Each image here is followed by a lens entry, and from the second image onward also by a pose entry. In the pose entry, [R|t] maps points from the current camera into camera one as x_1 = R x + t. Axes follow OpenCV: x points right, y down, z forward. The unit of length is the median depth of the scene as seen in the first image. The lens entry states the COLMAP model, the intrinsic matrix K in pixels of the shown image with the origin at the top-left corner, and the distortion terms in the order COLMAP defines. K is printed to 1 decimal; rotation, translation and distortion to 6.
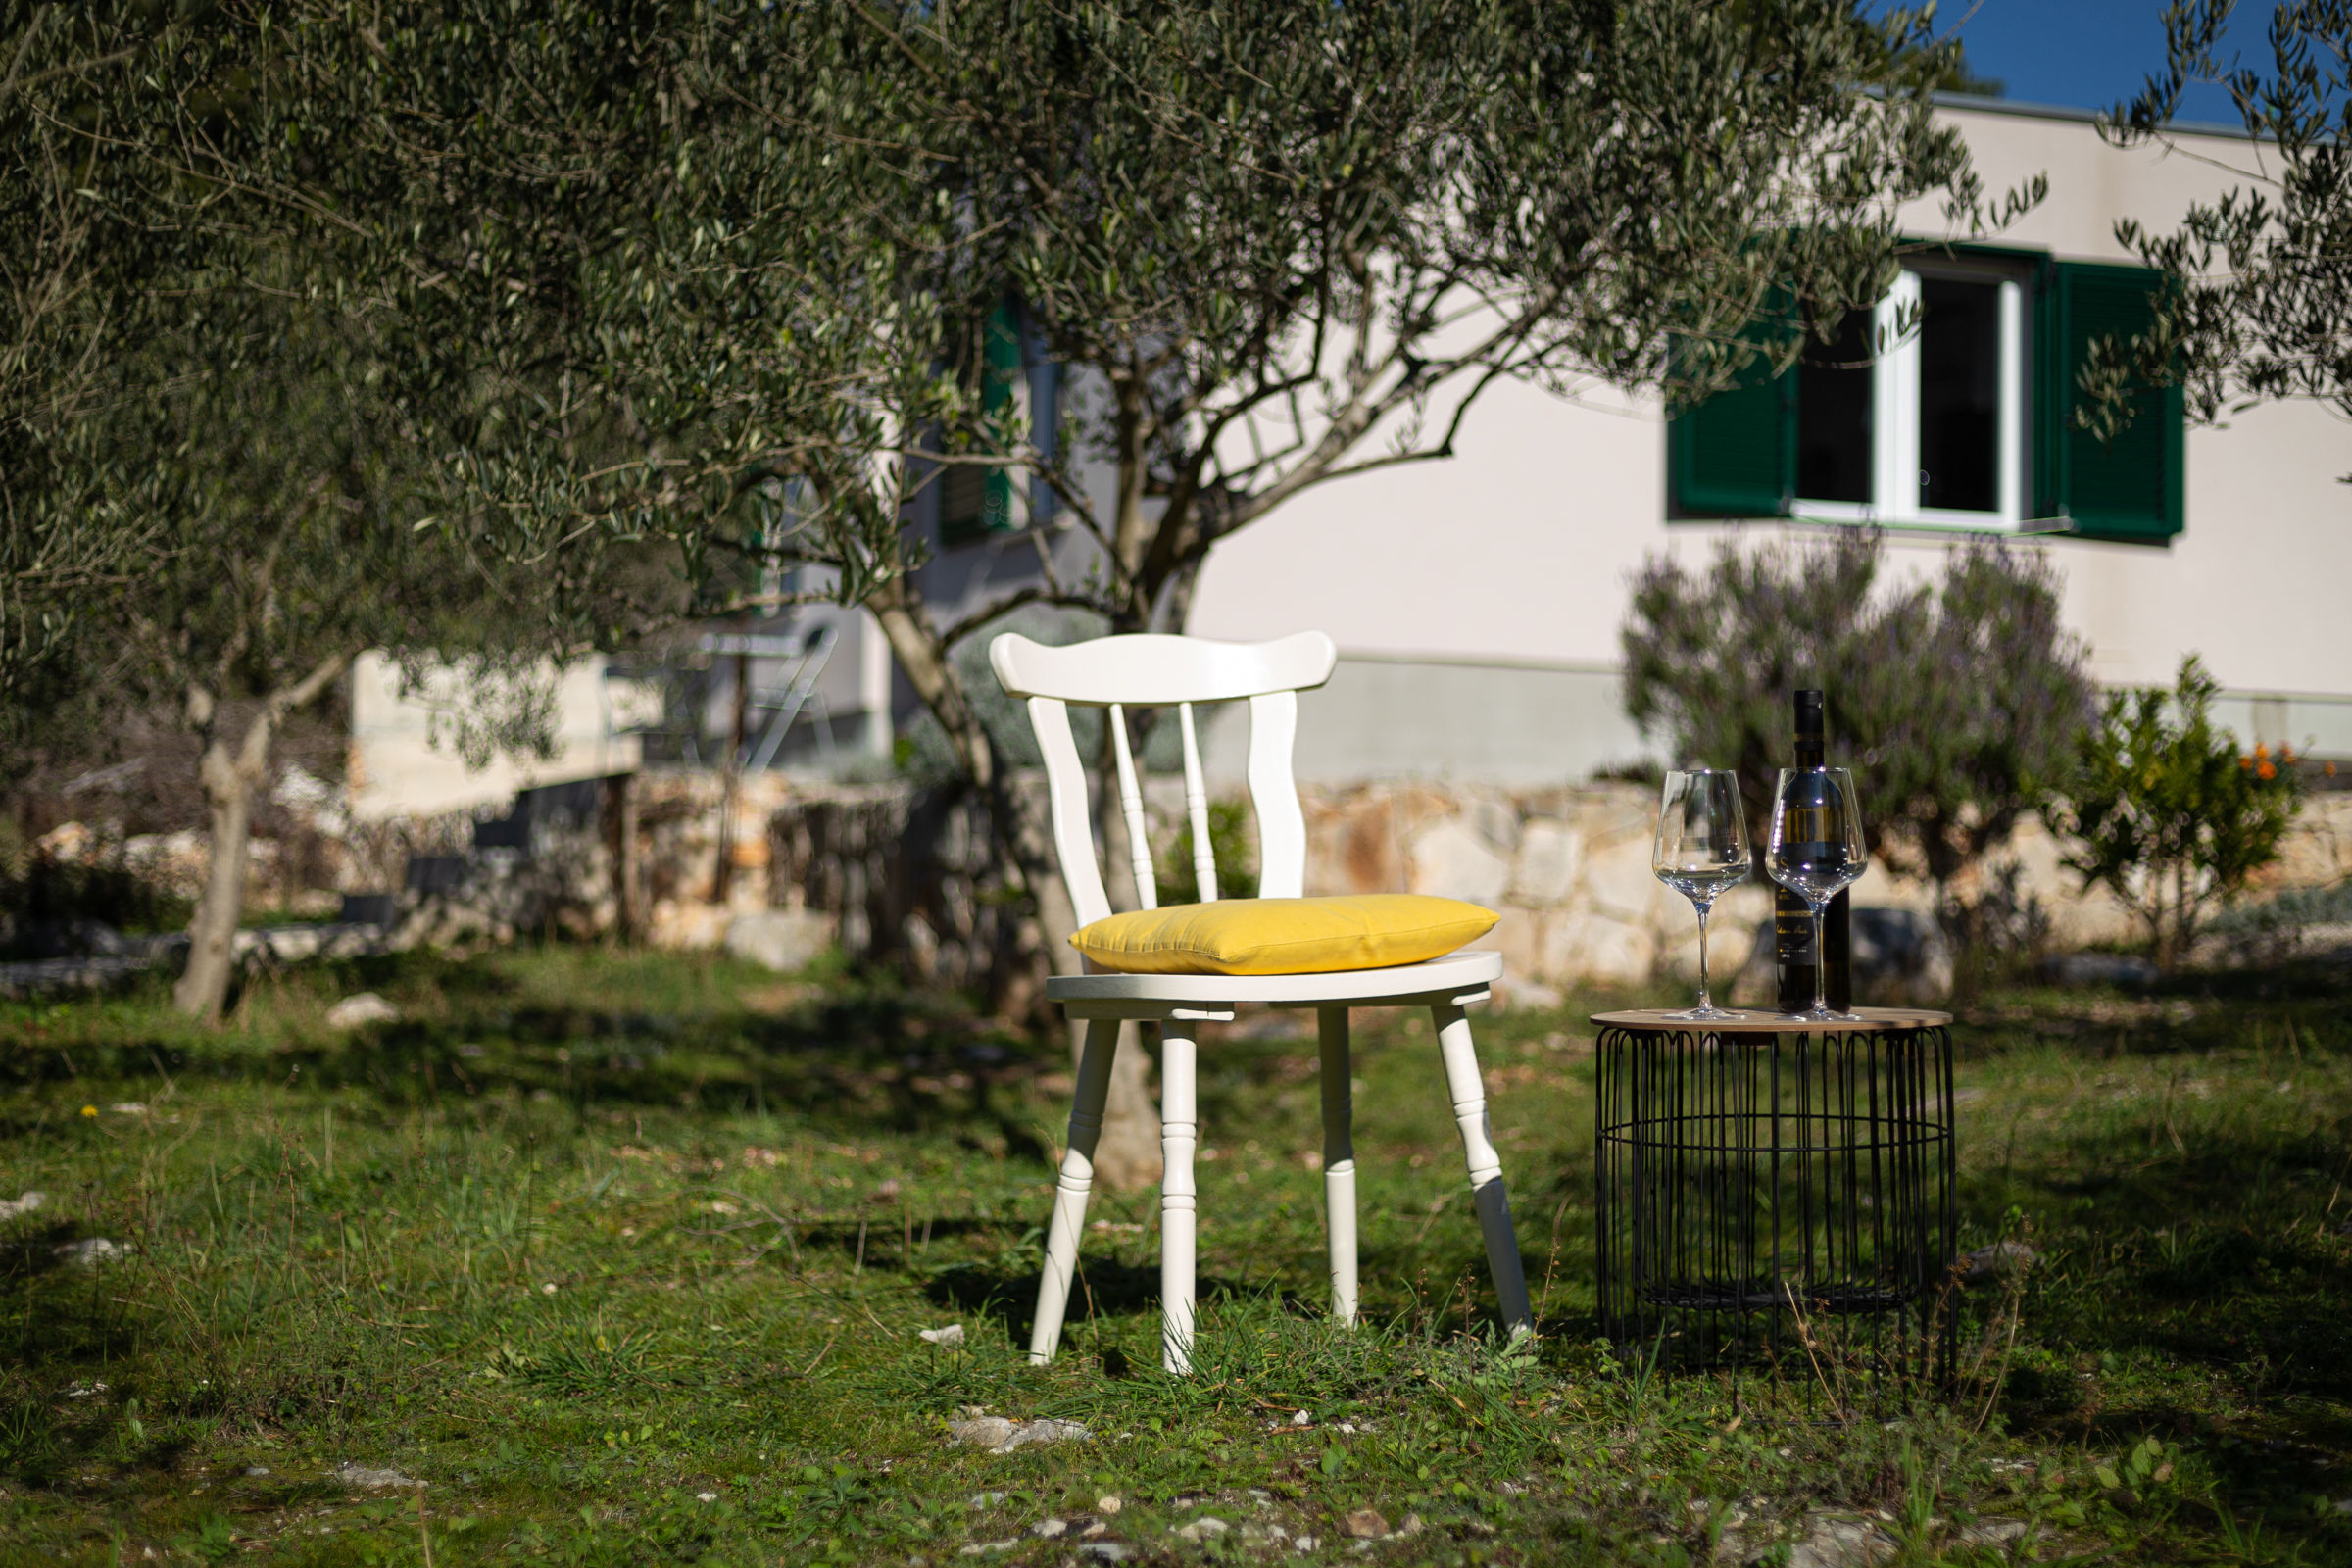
lens RADIAL K [[3510.6, 0, 1176.0], [0, 3510.6, 784.0], [0, 0, 1]] dist [0.014700, 0.007954]
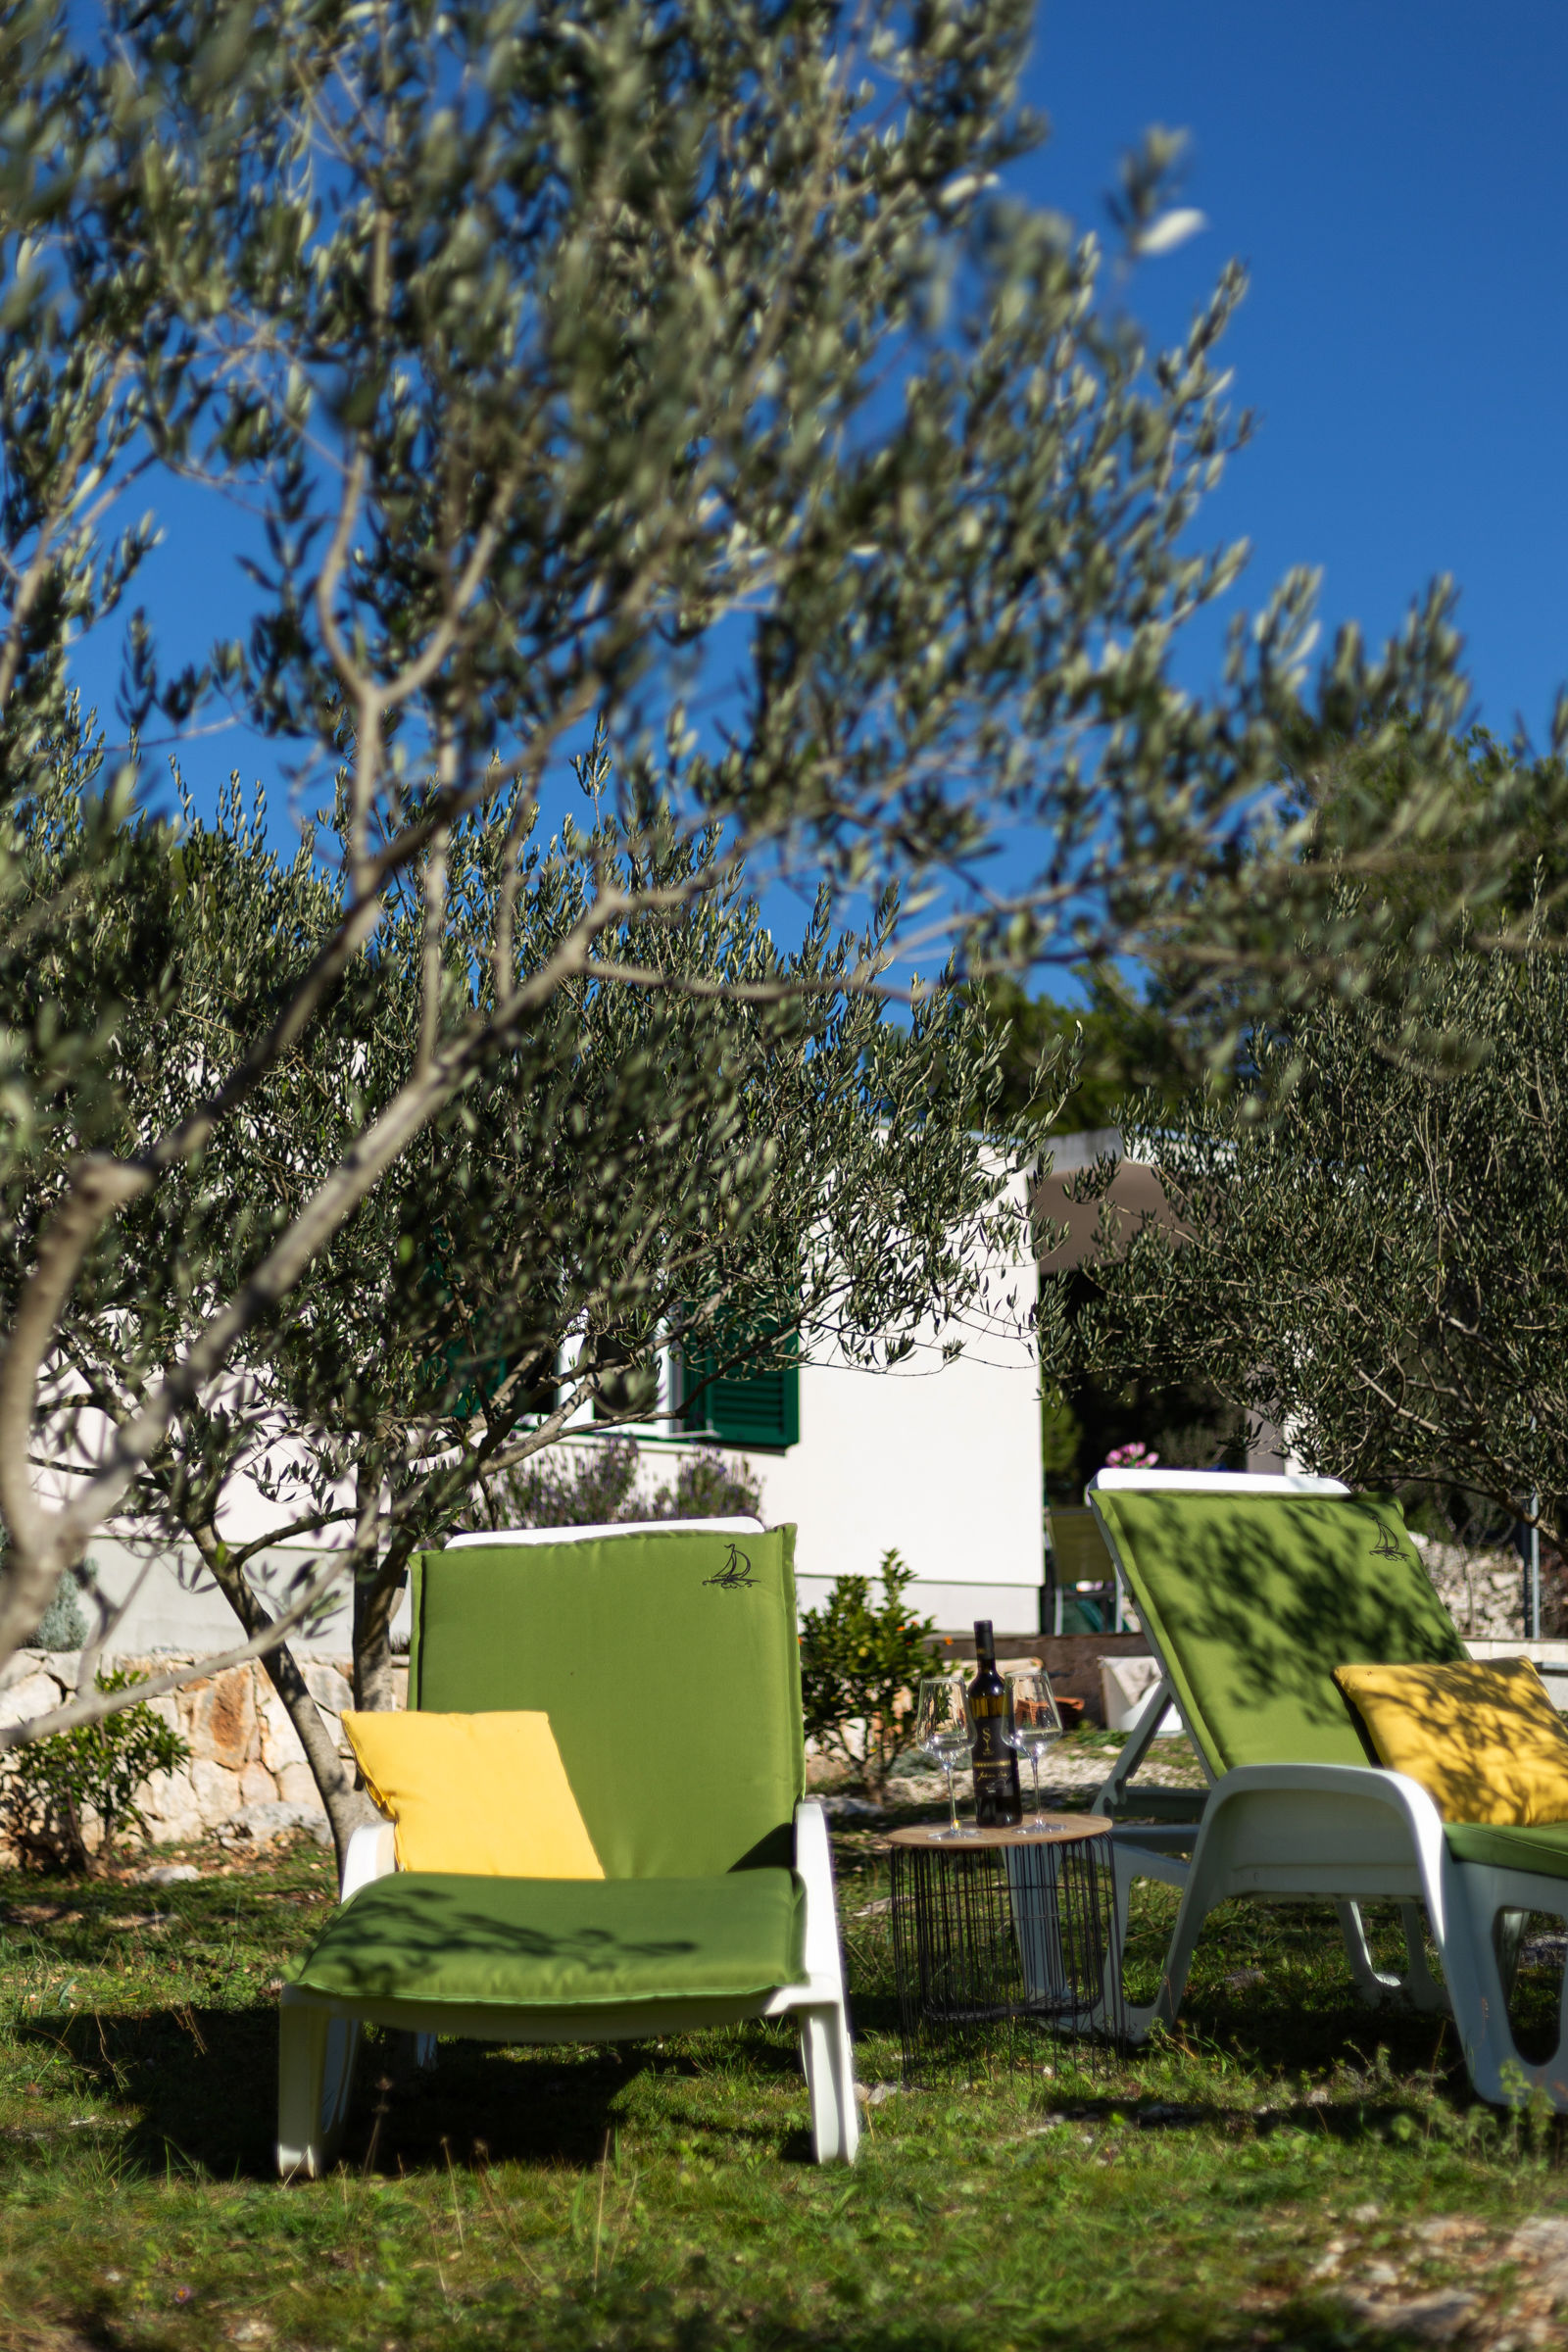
lens RADIAL K [[3510.6, 0, 784.0], [0, 3510.6, 1176.0], [0, 0, 1]] dist [0.014700, 0.007954]
pose [[0.931095, 0.046978, 0.361738, -0.261722], [0.001737, 0.991090, -0.133182, -0.003394], [-0.364772, 0.124633, 0.922718, -0.193010]]
